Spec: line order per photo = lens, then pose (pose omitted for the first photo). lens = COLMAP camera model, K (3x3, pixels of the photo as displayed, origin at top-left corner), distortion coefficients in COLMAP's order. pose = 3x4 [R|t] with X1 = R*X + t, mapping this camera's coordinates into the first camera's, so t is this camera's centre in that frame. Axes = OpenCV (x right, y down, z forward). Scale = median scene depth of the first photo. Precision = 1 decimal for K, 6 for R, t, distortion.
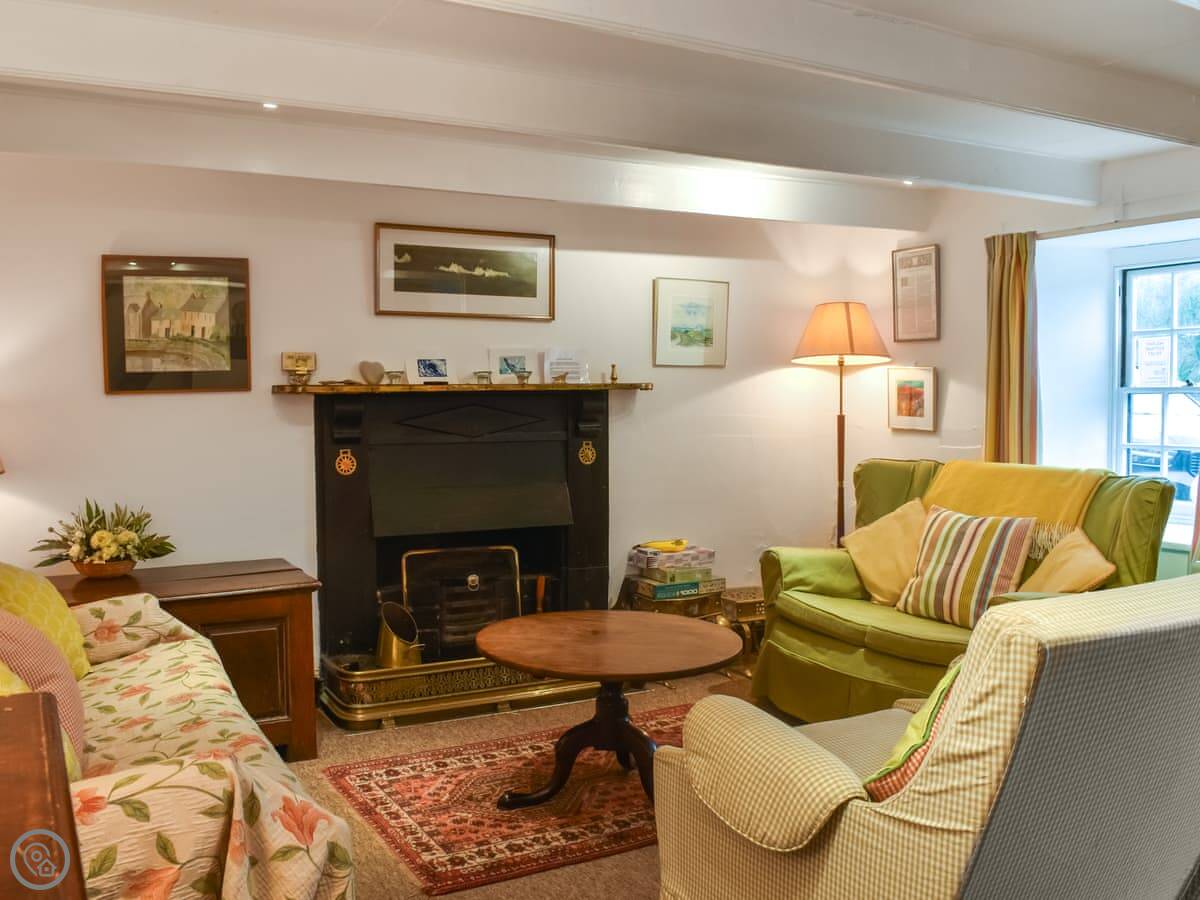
lens RADIAL K [[1059.8, 0, 600.0], [0, 1059.8, 450.0], [0, 0, 1]] dist [-0.089365, 0.000192]
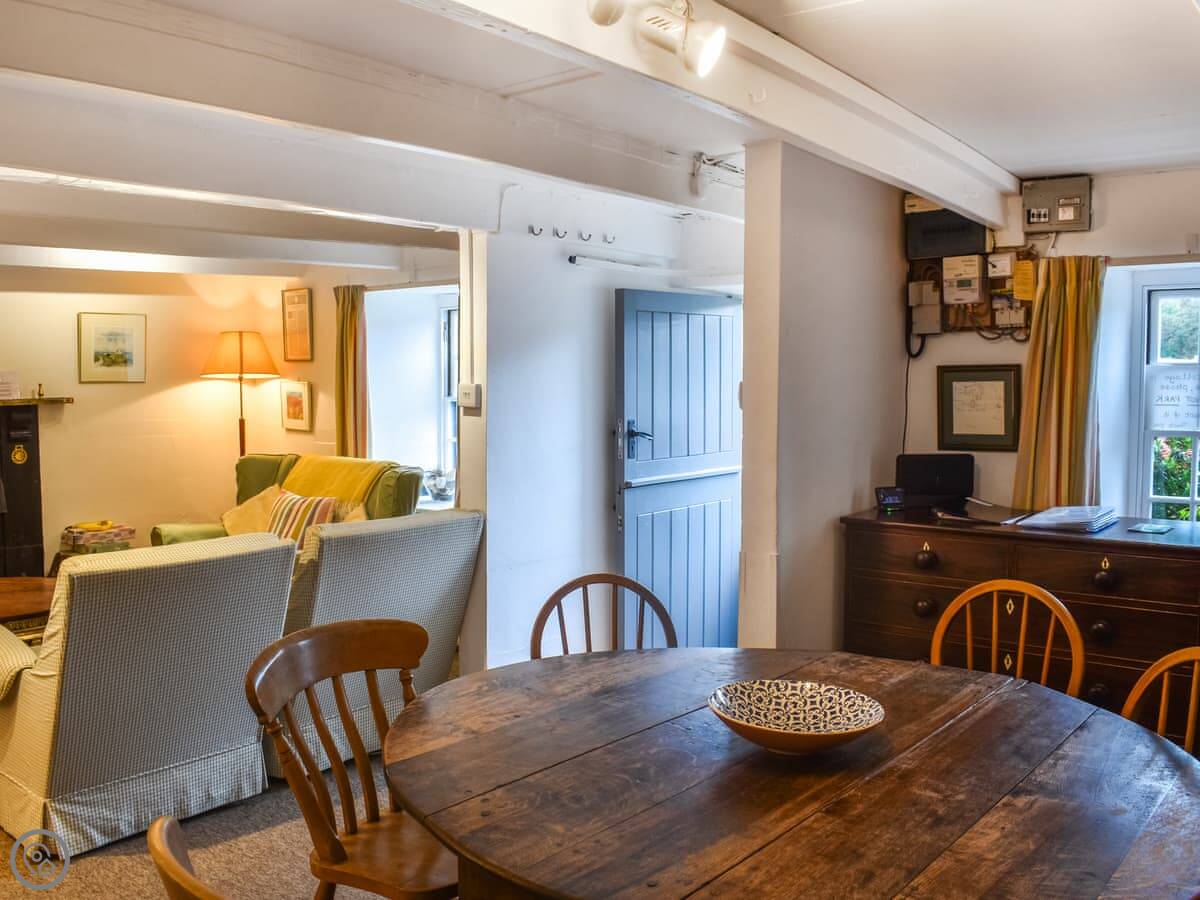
lens RADIAL K [[1059.8, 0, 600.0], [0, 1059.8, 450.0], [0, 0, 1]] dist [-0.089365, 0.000192]
pose [[0.939932, -0.024127, 0.340507, 0.212035], [0.014073, 0.999390, 0.031967, -0.031201], [-0.341071, -0.025255, 0.939698, -0.363055]]
